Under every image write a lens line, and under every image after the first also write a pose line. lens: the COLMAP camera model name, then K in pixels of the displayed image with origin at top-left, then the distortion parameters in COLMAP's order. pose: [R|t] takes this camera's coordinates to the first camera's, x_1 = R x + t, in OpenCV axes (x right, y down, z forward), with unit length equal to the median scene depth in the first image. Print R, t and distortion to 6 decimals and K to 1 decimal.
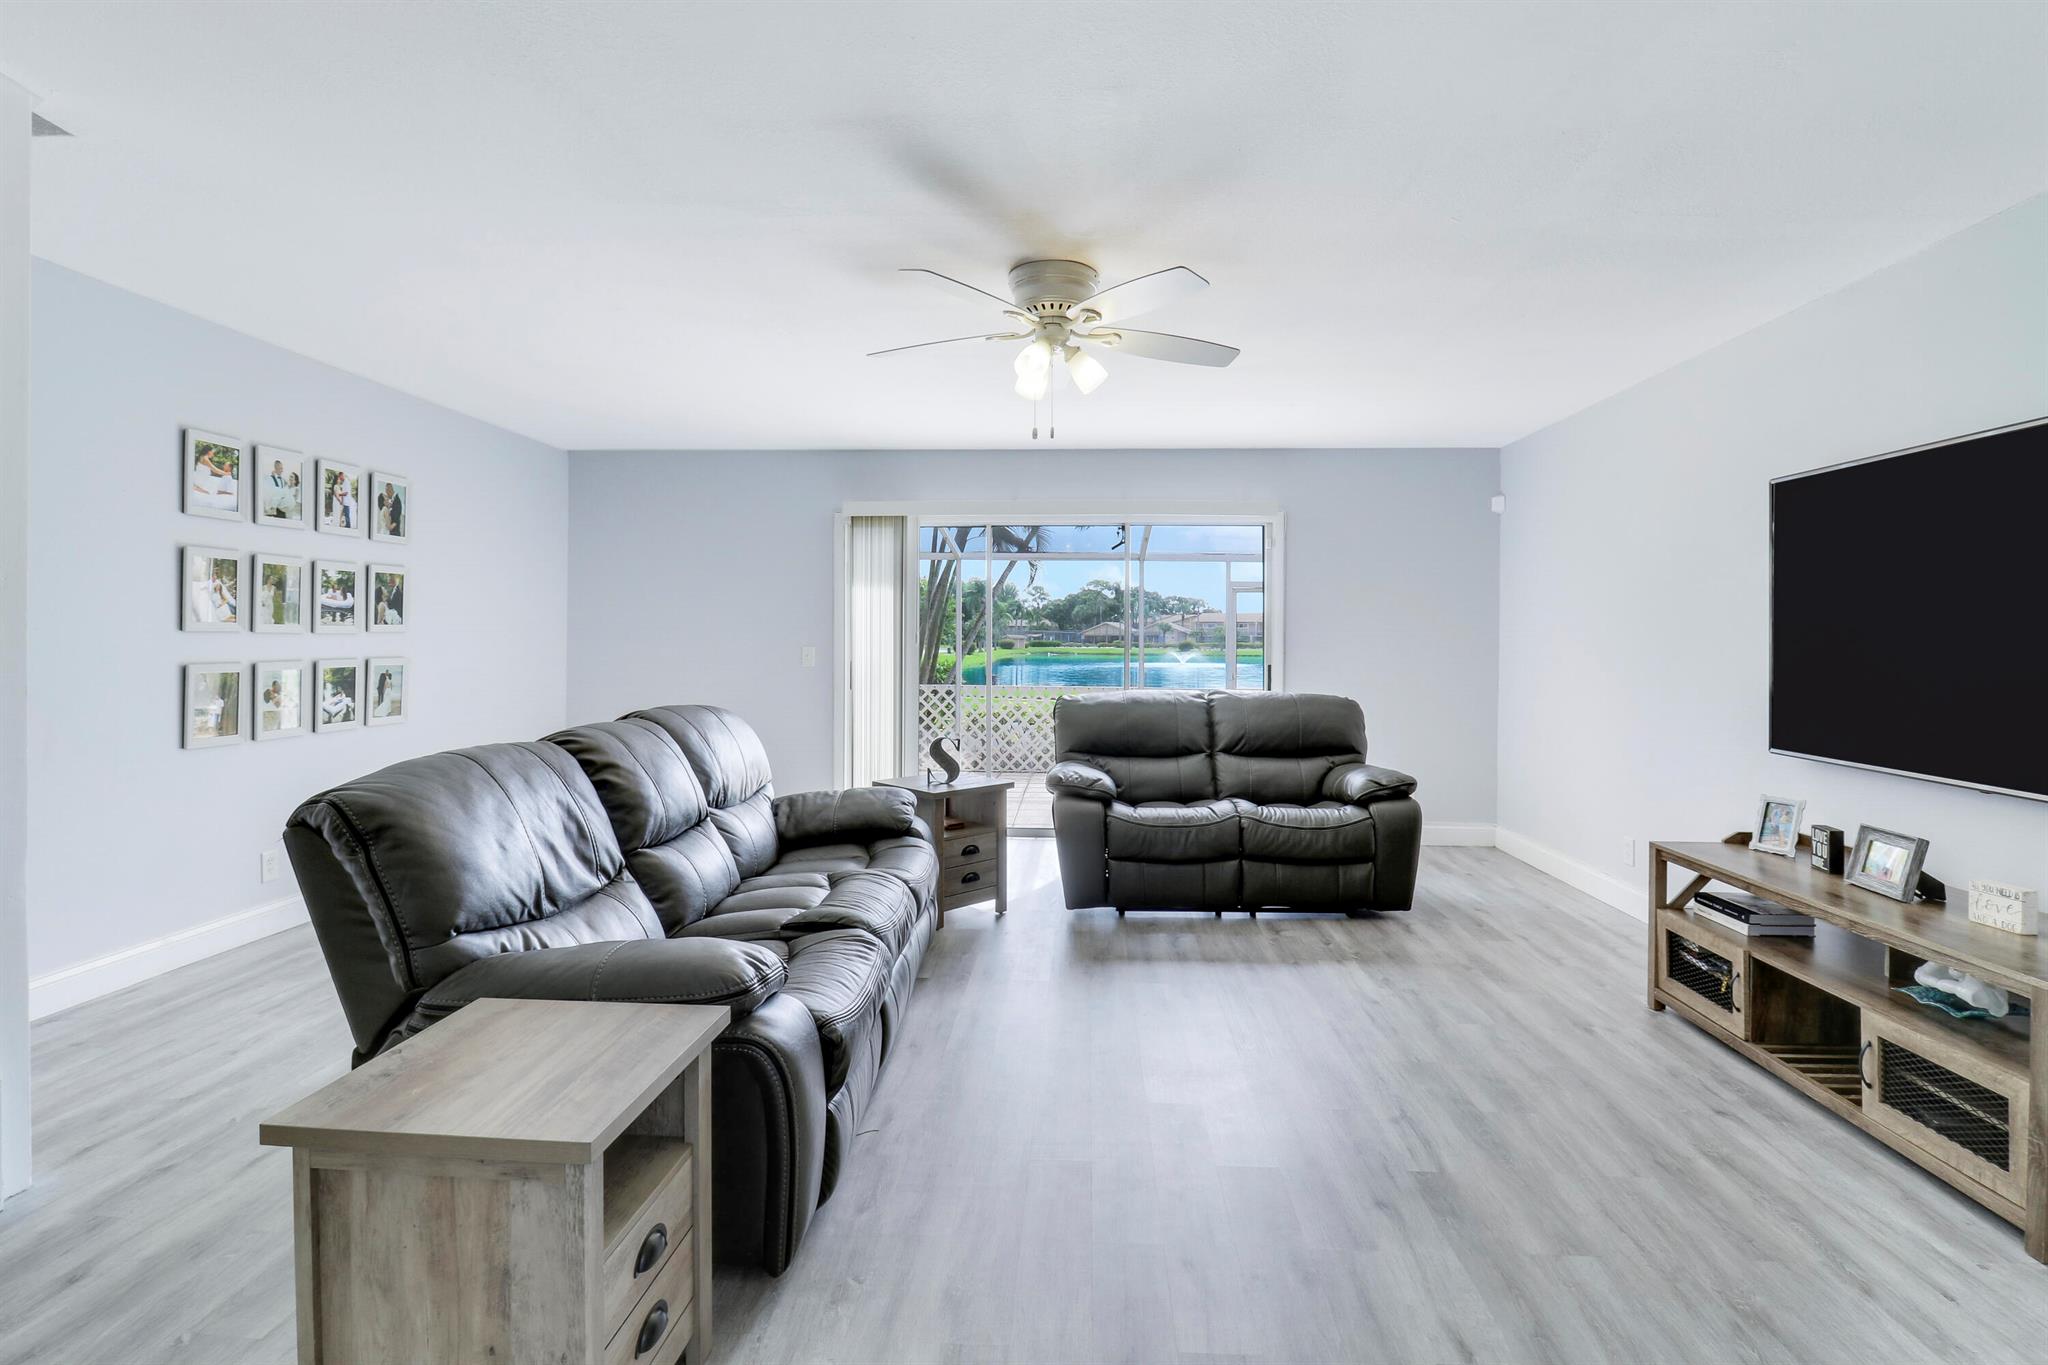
lens RADIAL K [[962.3, 0, 1035.6], [0, 962.3, 647.8], [0, 0, 1]] dist [0.001130, -0.015431]
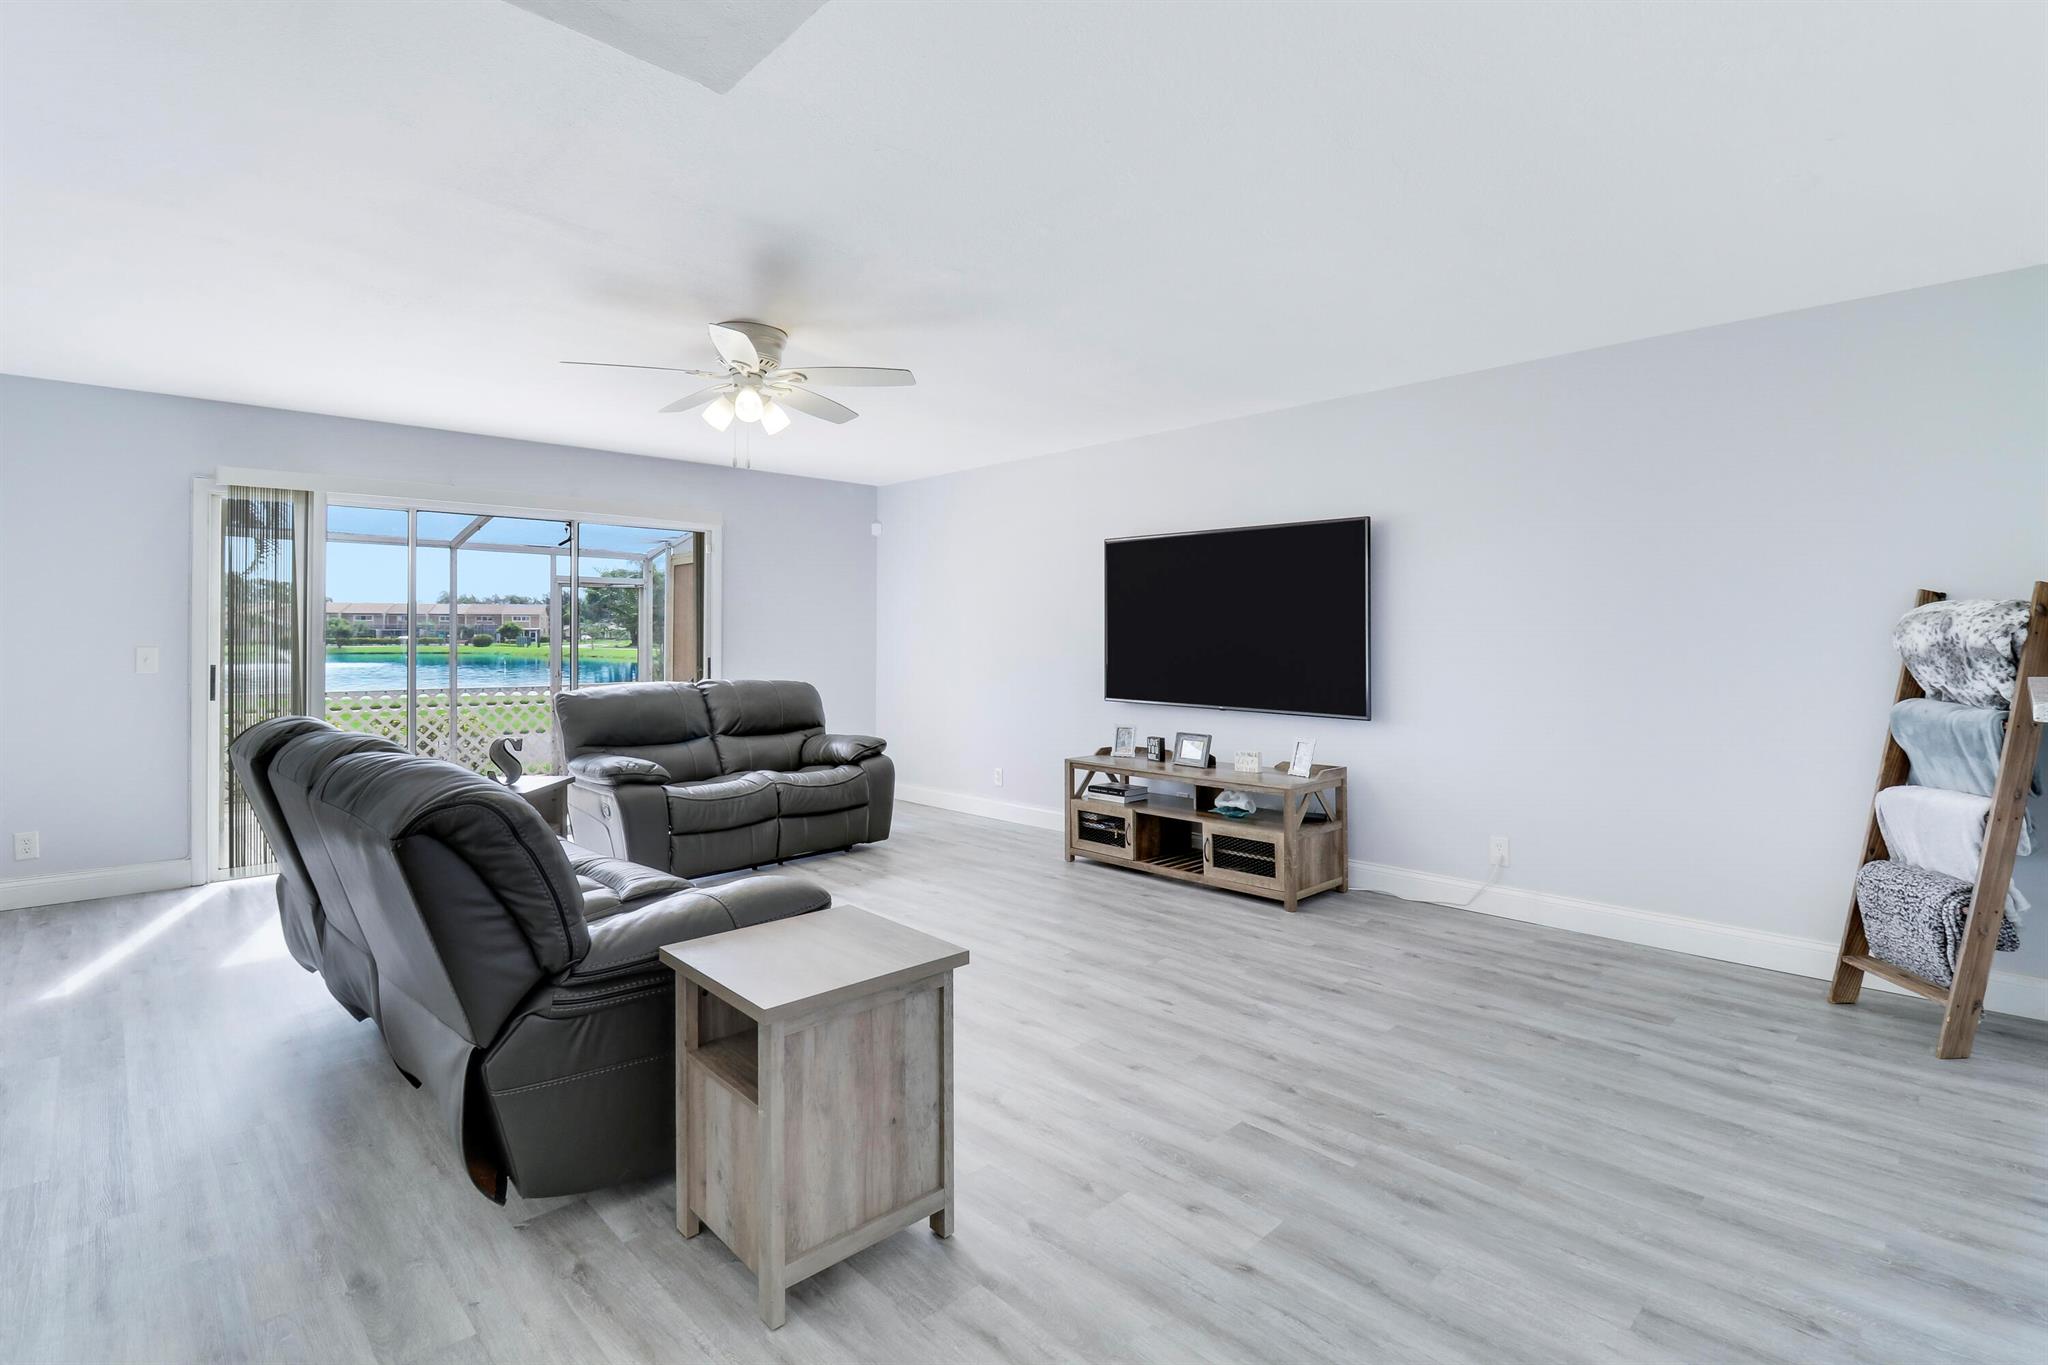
lens RADIAL K [[962.3, 0, 1035.6], [0, 962.3, 647.8], [0, 0, 1]] dist [0.001130, -0.015431]
pose [[0.680010, -0.014872, 0.733052, -0.452358], [0.009814, 0.999889, 0.011181, -0.003560], [-0.733137, -0.000409, 0.680081, -0.053651]]
